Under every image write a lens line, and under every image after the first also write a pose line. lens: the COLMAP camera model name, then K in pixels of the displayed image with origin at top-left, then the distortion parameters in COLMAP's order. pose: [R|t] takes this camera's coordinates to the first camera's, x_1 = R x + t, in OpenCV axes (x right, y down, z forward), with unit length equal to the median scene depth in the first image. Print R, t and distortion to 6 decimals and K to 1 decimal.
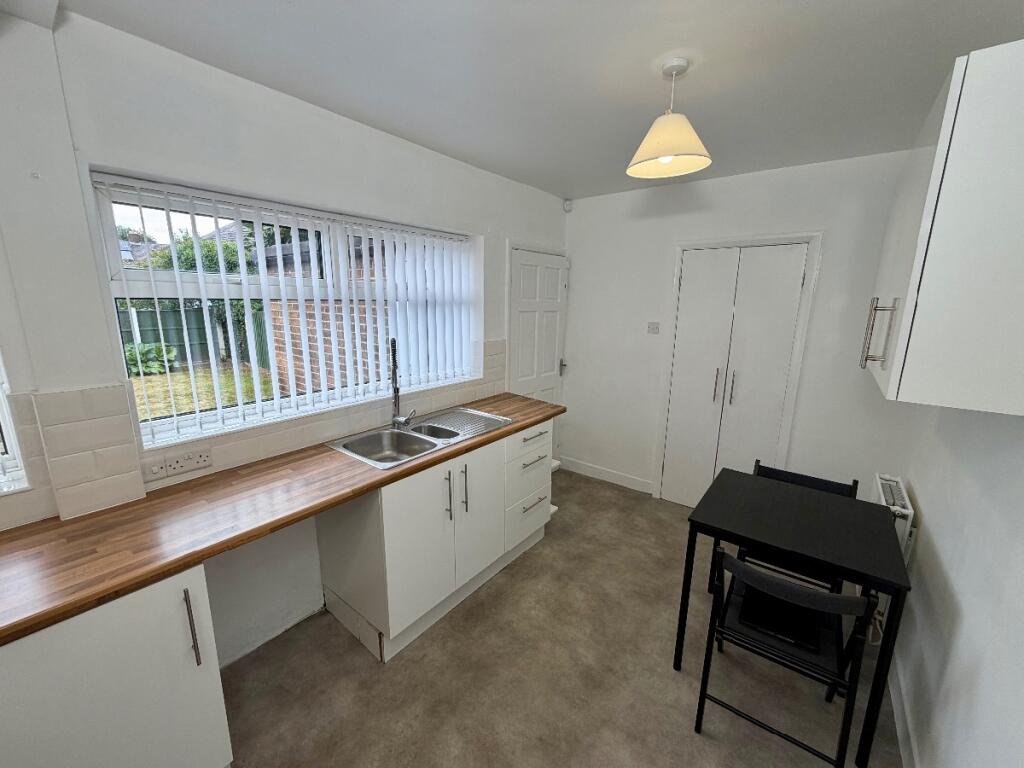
lens RADIAL K [[409.6, 0, 508.2], [0, 409.6, 385.2], [0, 0, 1]] dist [-0.000225, -0.000047]
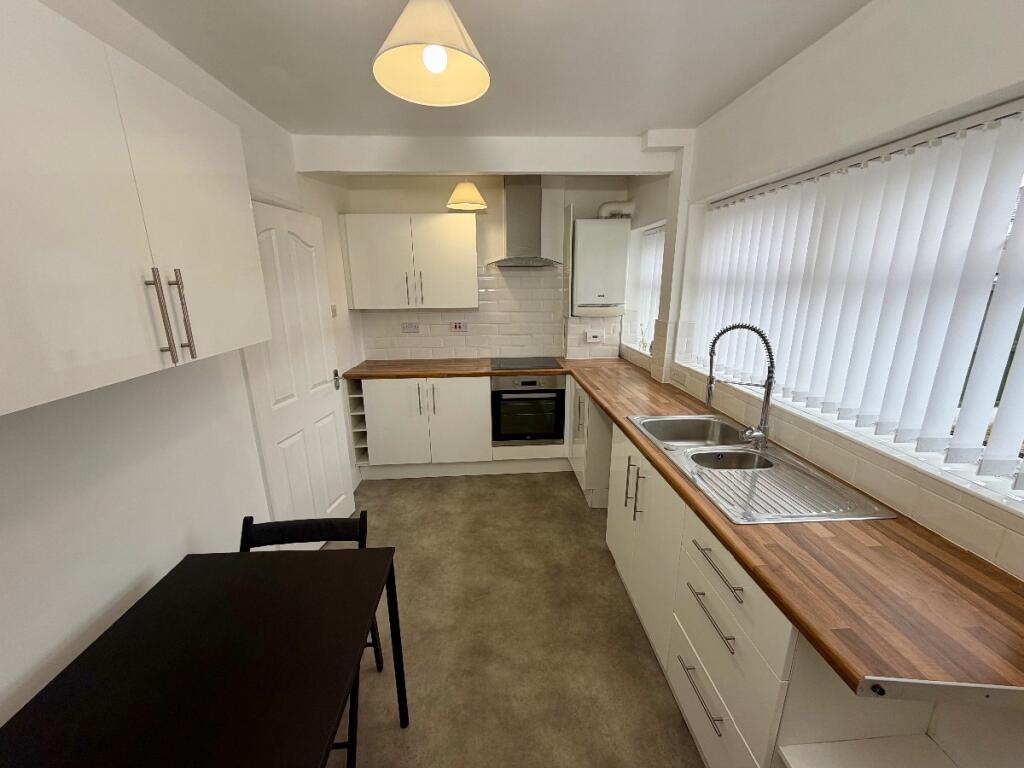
lens RADIAL K [[409.6, 0, 509.7], [0, 409.6, 384.2], [0, 0, 1]] dist [-0.000225, -0.000047]
pose [[-0.753088, 0.161404, -0.637814, 0.638681], [-0.135232, 0.910766, 0.390150, -0.273673], [0.643871, 0.380070, -0.664060, 1.359195]]
